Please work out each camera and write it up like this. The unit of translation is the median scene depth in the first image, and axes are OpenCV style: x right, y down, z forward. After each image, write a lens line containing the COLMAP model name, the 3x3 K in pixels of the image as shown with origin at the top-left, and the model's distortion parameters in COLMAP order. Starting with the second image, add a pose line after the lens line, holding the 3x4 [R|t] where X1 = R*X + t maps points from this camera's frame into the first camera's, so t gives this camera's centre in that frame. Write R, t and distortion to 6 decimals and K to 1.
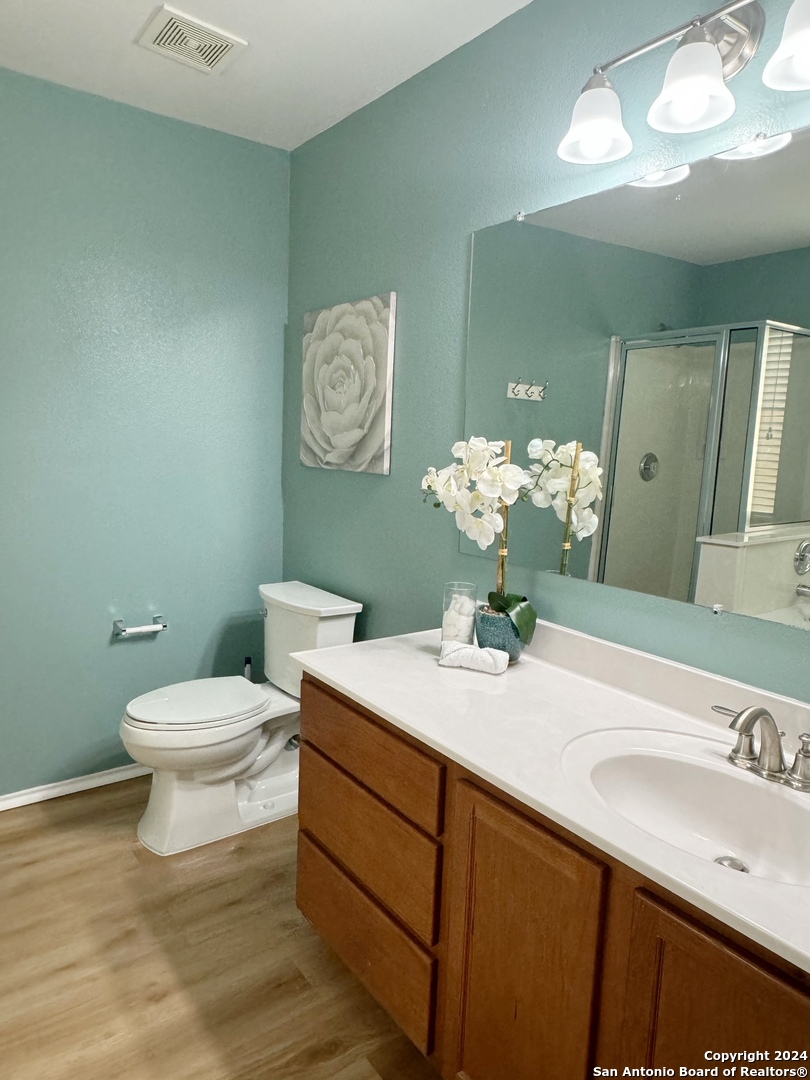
lens RADIAL K [[706.5, 0, 405.8], [0, 706.5, 536.5], [0, 0, 1]] dist [0.002004, -0.002334]
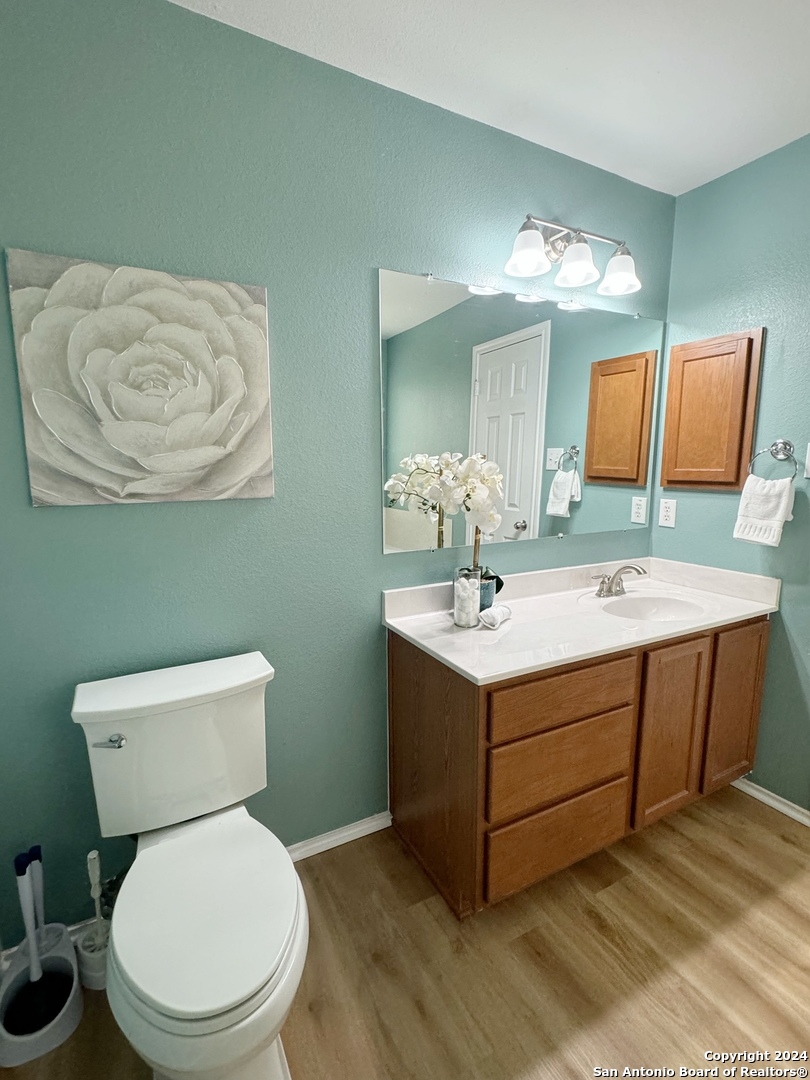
lens RADIAL K [[507.7, 0, 405.3], [0, 507.7, 546.3], [0, 0, 1]] dist [0.000959, -0.000201]
pose [[0.152189, -0.189920, 0.969932, -0.609221], [0.151034, 0.974307, 0.167079, -0.104673], [-0.976743, 0.121065, 0.176963, 0.699013]]
